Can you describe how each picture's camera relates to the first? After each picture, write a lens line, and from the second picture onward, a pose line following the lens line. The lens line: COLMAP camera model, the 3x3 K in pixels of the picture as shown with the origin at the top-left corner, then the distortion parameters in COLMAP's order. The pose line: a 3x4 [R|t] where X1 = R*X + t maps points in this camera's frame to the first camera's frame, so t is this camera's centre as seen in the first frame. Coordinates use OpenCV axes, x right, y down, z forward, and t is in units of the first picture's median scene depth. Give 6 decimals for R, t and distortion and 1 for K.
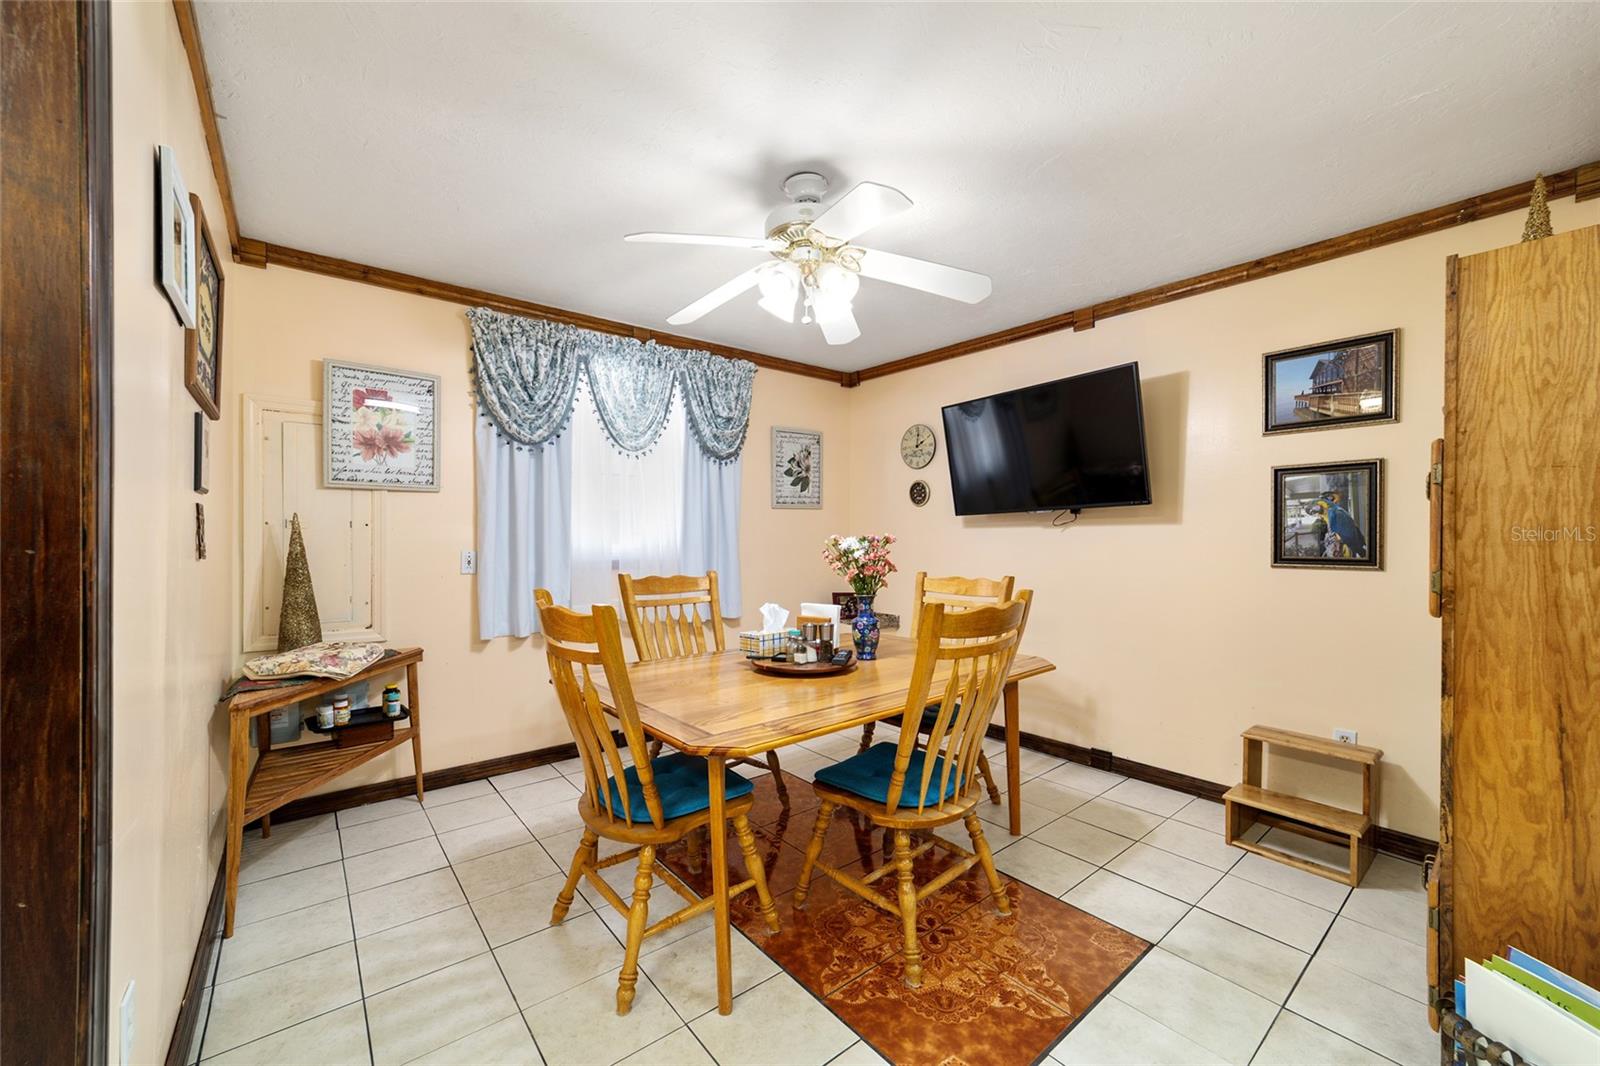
lens RADIAL K [[617.0, 0, 802.7], [0, 617.0, 542.3], [0, 0, 1]] dist [-0.009502, 0.003296]
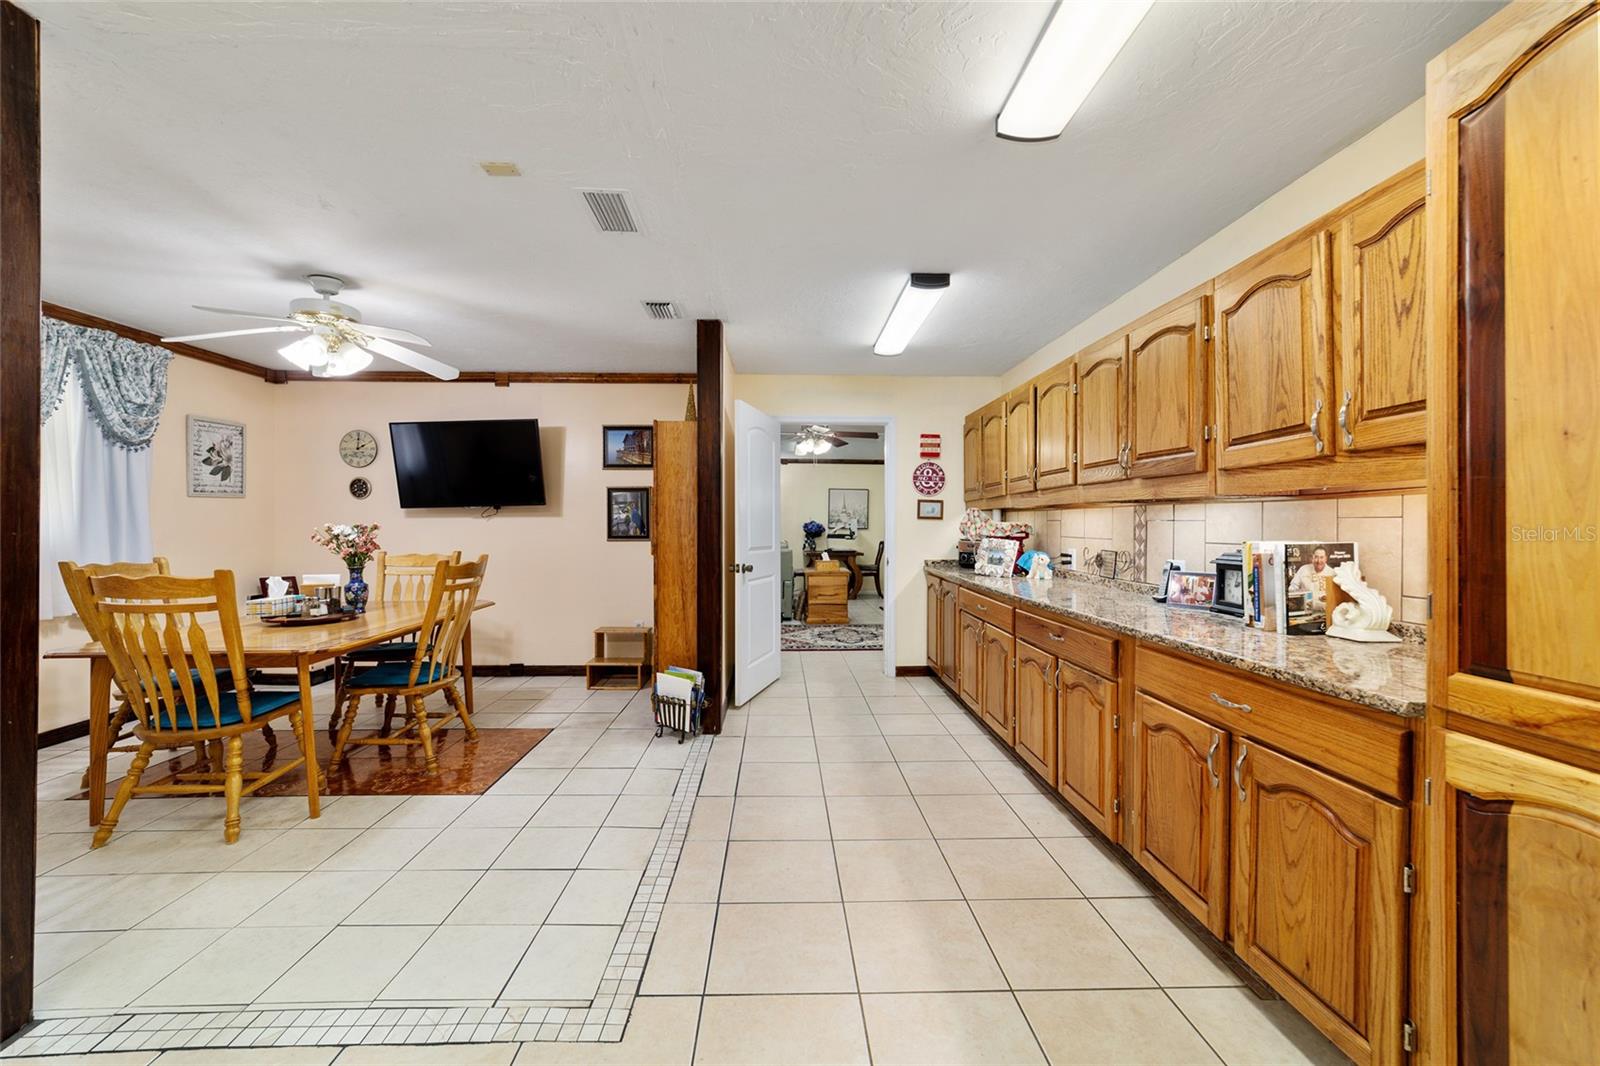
lens RADIAL K [[617.0, 0, 797.6], [0, 617.0, 532.6], [0, 0, 1]] dist [-0.009502, 0.003296]
pose [[0.603956, -0.011511, 0.796935, -0.373667], [0.008281, 0.999932, 0.008168, 0.005006], [-0.796975, 0.001667, 0.604010, -0.584161]]
